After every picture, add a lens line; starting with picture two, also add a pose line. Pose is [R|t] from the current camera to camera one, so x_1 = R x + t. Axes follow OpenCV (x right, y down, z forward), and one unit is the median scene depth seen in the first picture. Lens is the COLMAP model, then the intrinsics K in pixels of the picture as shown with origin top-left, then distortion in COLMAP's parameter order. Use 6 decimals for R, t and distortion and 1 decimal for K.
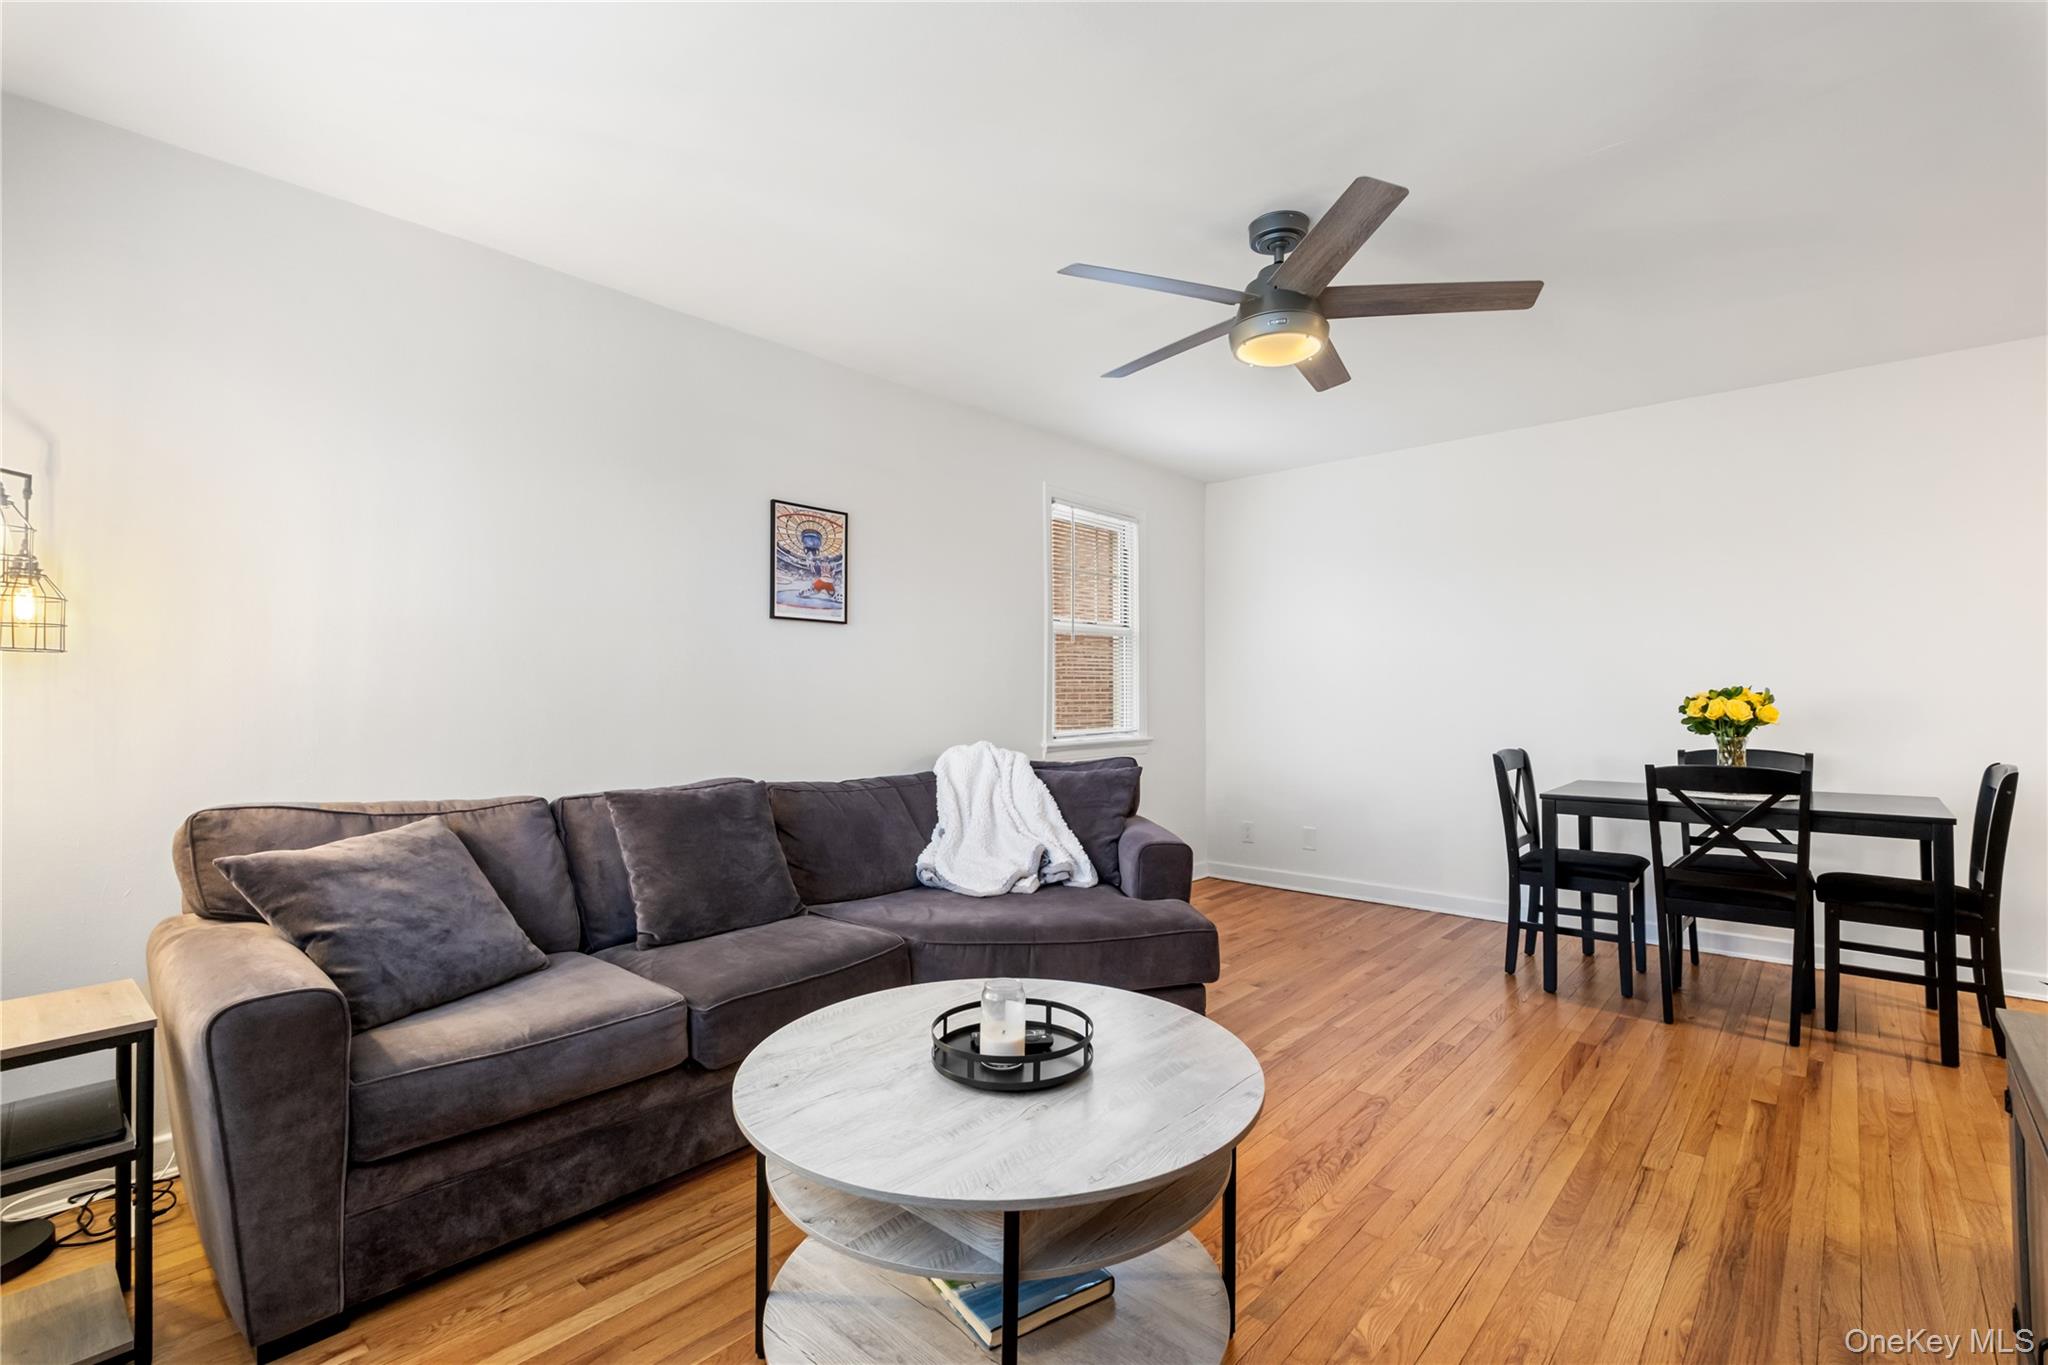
lens RADIAL K [[904.0, 0, 1026.9], [0, 904.0, 693.2], [0, 0, 1]] dist [0.002563, -0.007698]
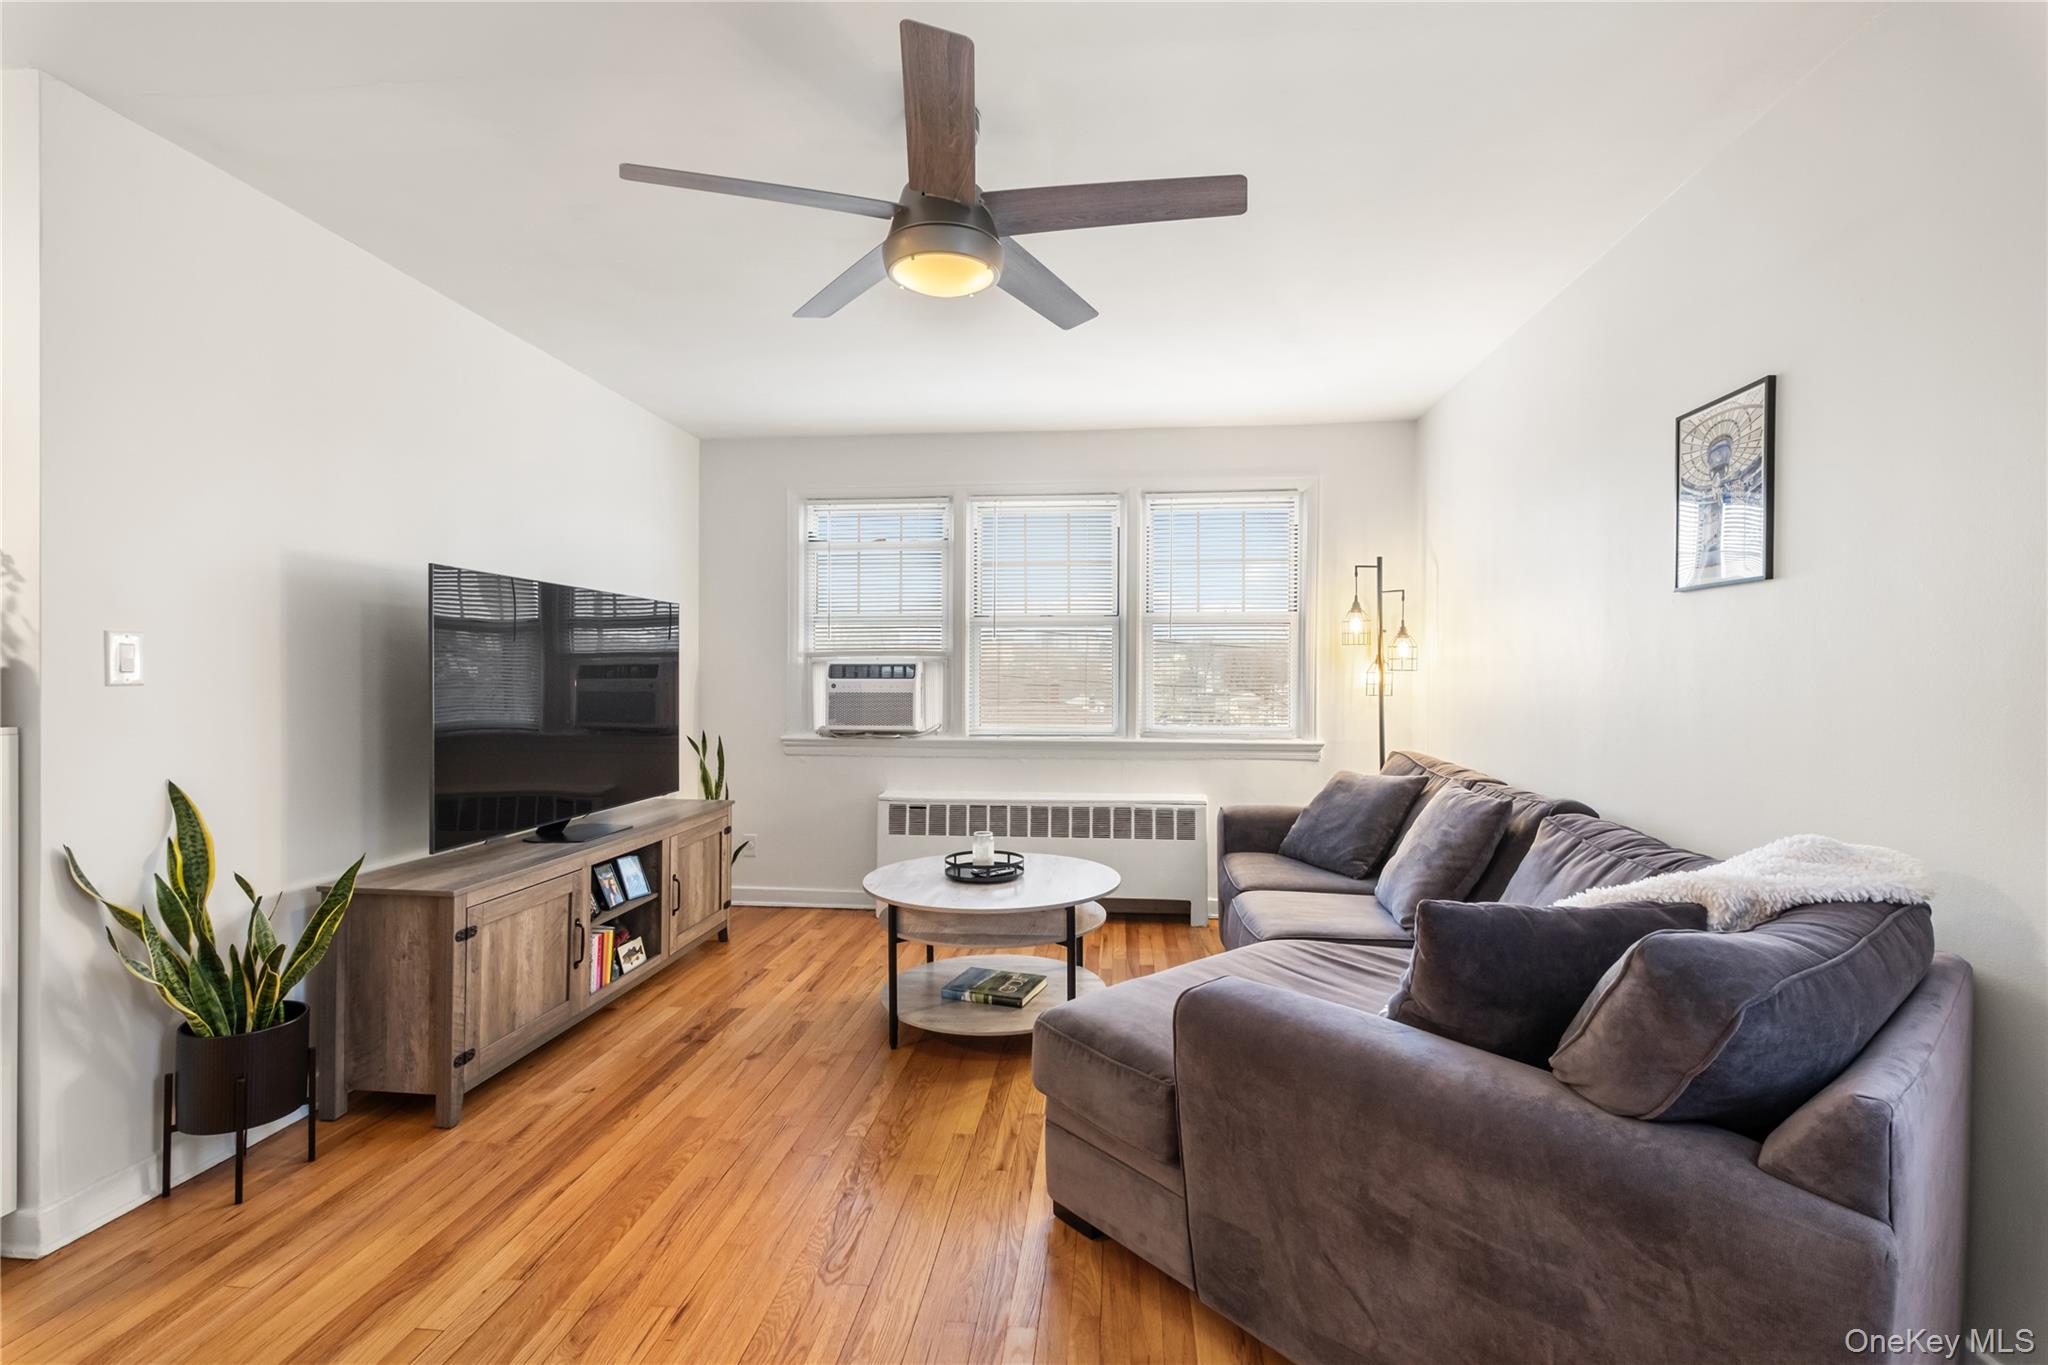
lens RADIAL K [[918.4, 0, 1029.6], [0, 918.4, 682.8], [0, 0, 1]] dist [0.021030, -0.012350]
pose [[-0.800645, 0.004694, -0.599121, 0.528745], [-0.001052, 0.999957, 0.009239, -0.019970], [0.599138, 0.008027, -0.800606, 1.264702]]
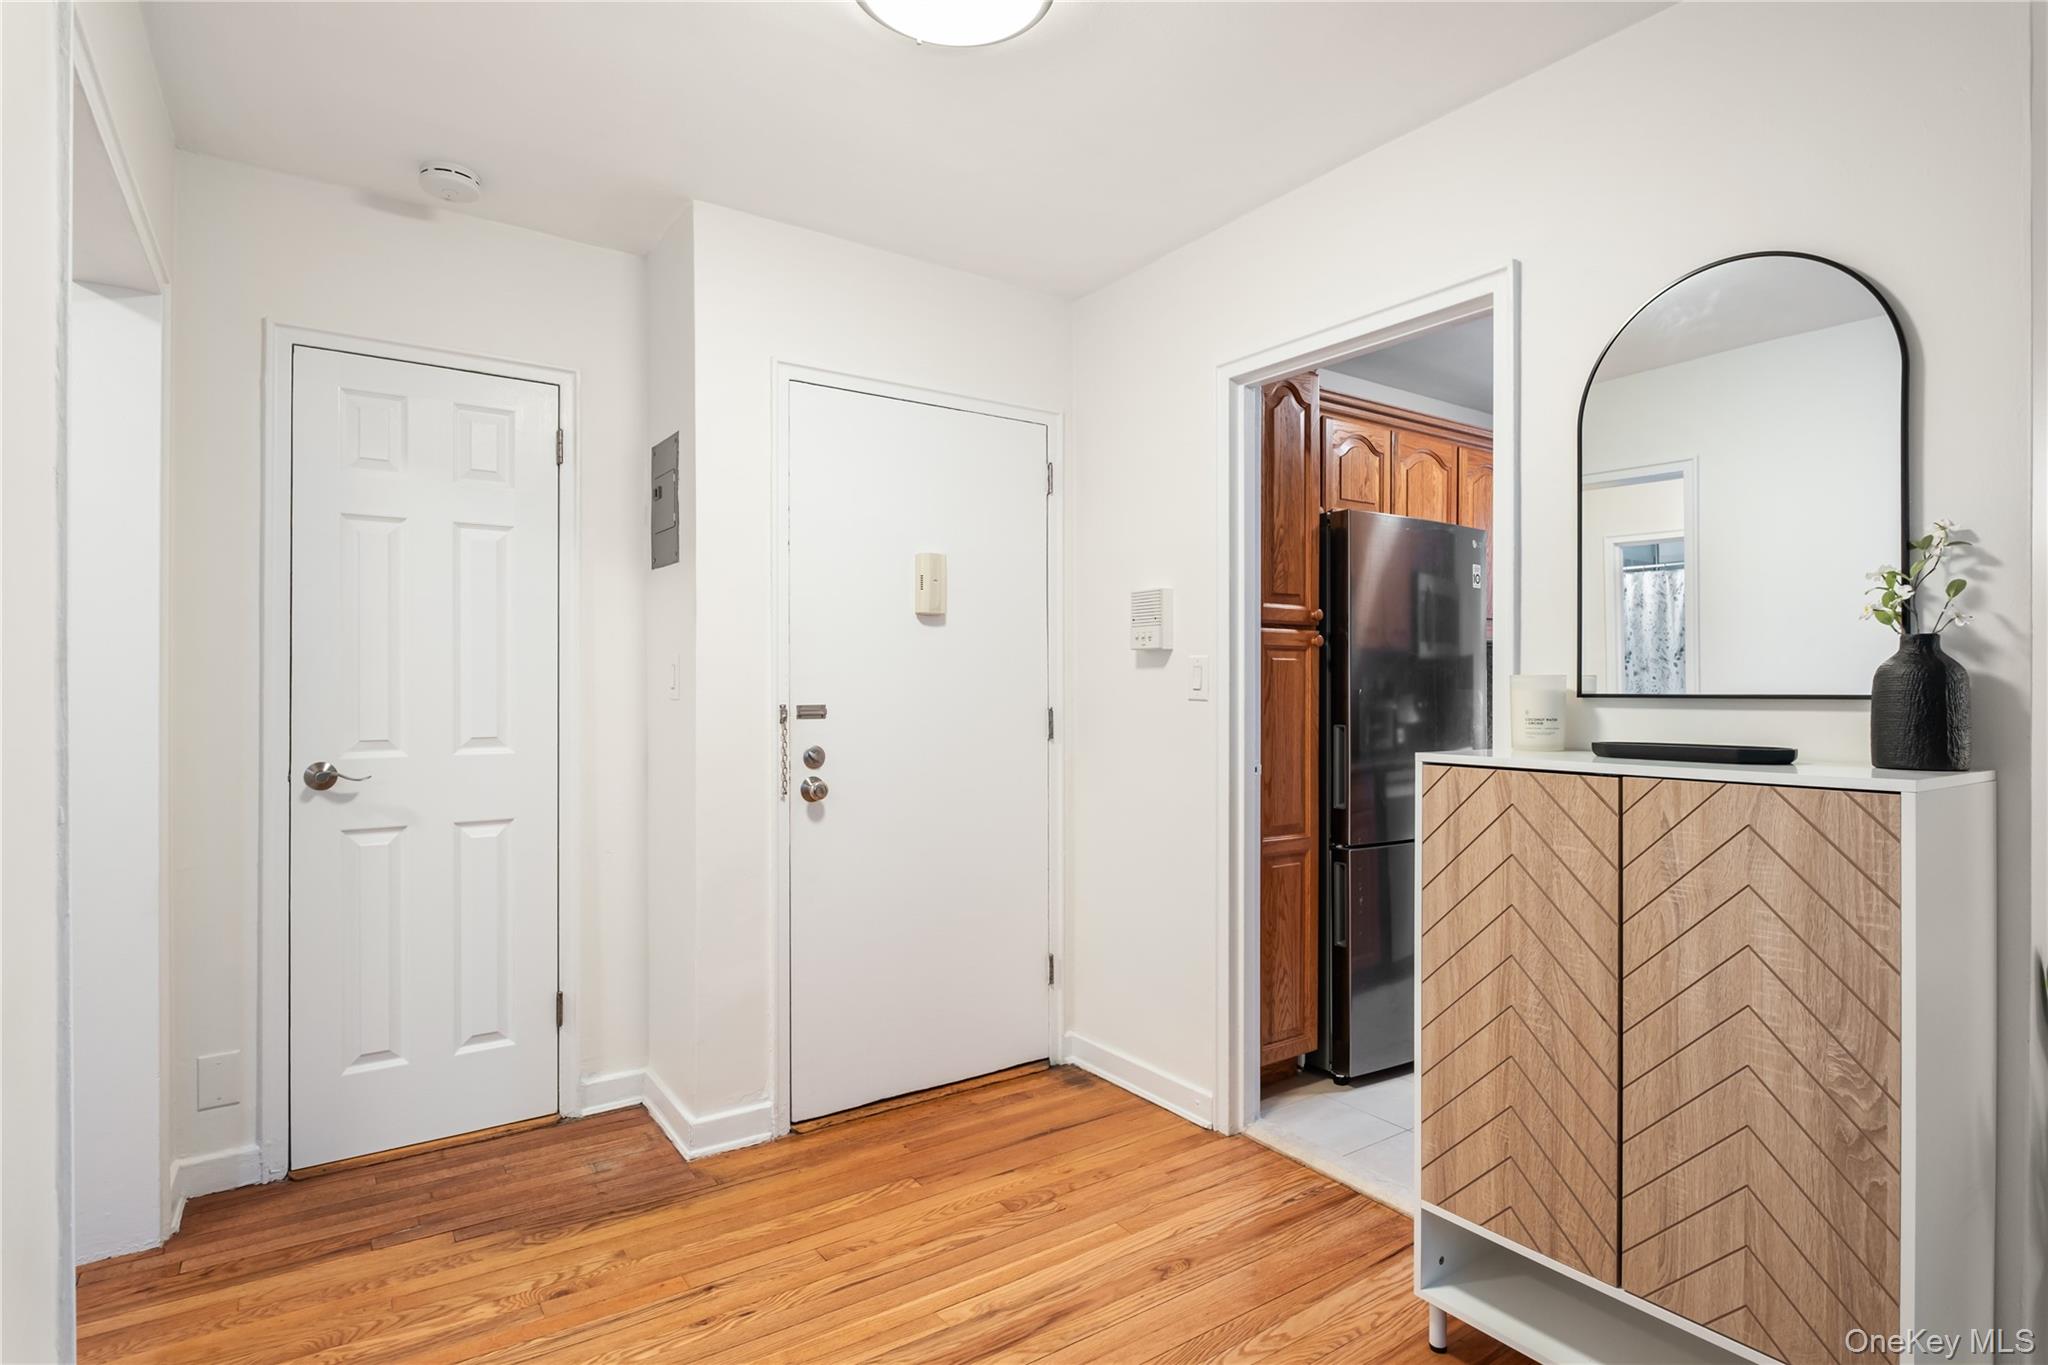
lens RADIAL K [[1032.4, 0, 1053.3], [0, 1032.4, 678.8], [0, 0, 1]] dist [-0.014436, 0.000125]
pose [[-0.977549, 0.005707, 0.210630, 0.994194], [0.004367, 0.999967, -0.006827, -0.025183], [-0.210662, -0.005754, -0.977542, 0.960712]]
